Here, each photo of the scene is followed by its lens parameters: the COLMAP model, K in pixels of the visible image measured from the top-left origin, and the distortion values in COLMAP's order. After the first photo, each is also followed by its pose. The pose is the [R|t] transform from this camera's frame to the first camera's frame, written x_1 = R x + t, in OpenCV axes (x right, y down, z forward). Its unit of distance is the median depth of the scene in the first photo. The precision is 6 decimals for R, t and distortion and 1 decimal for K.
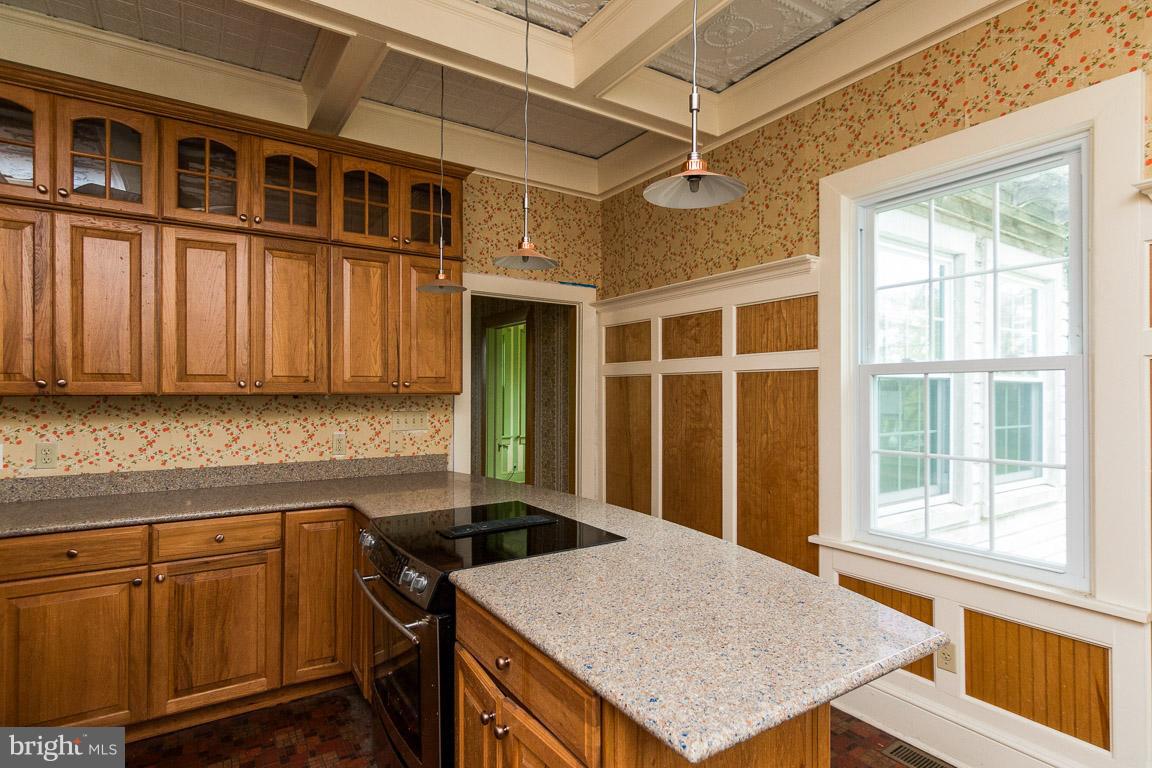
lens RADIAL K [[591.3, 0, 576.2], [0, 591.3, 389.0], [0, 0, 1]] dist [-0.009142, 0.001403]
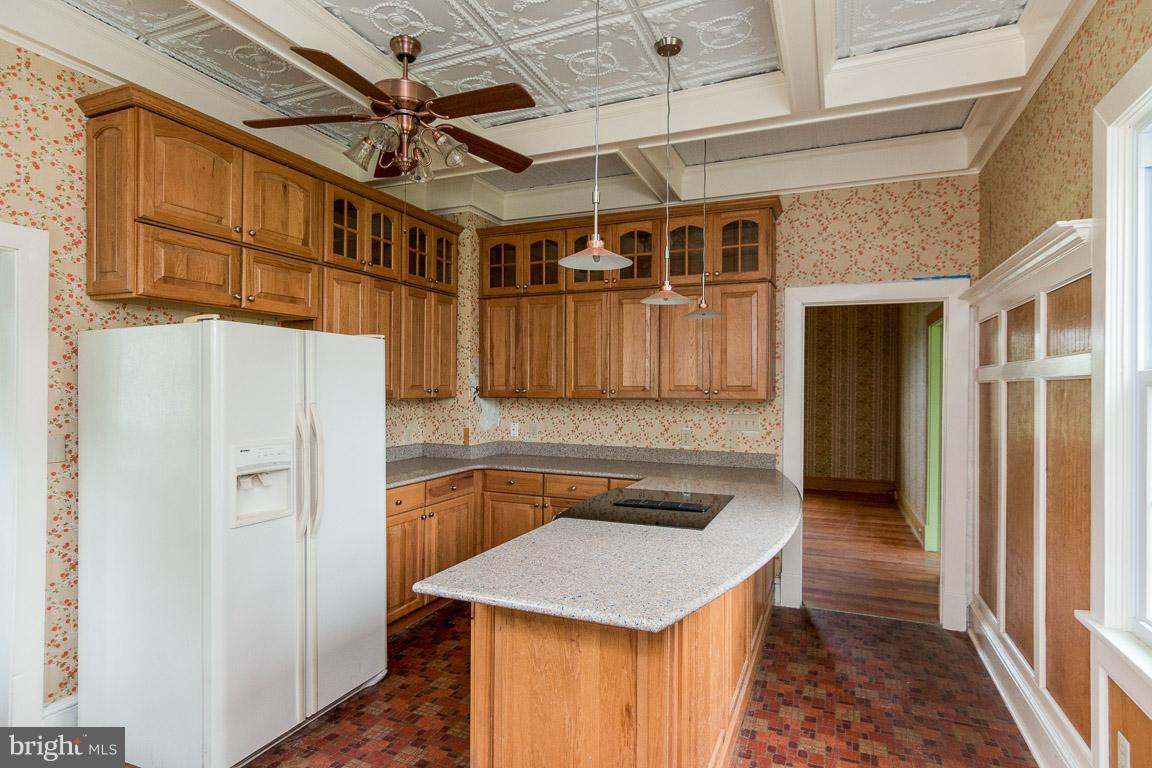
lens RADIAL K [[591.3, 0, 574.6], [0, 591.3, 386.1], [0, 0, 1]] dist [-0.009142, 0.001403]
pose [[0.557744, 0.000706, -0.830013, 0.565556], [-0.001378, 0.999999, -0.000076, -0.019736], [0.830012, 0.001186, 0.557745, 0.079752]]
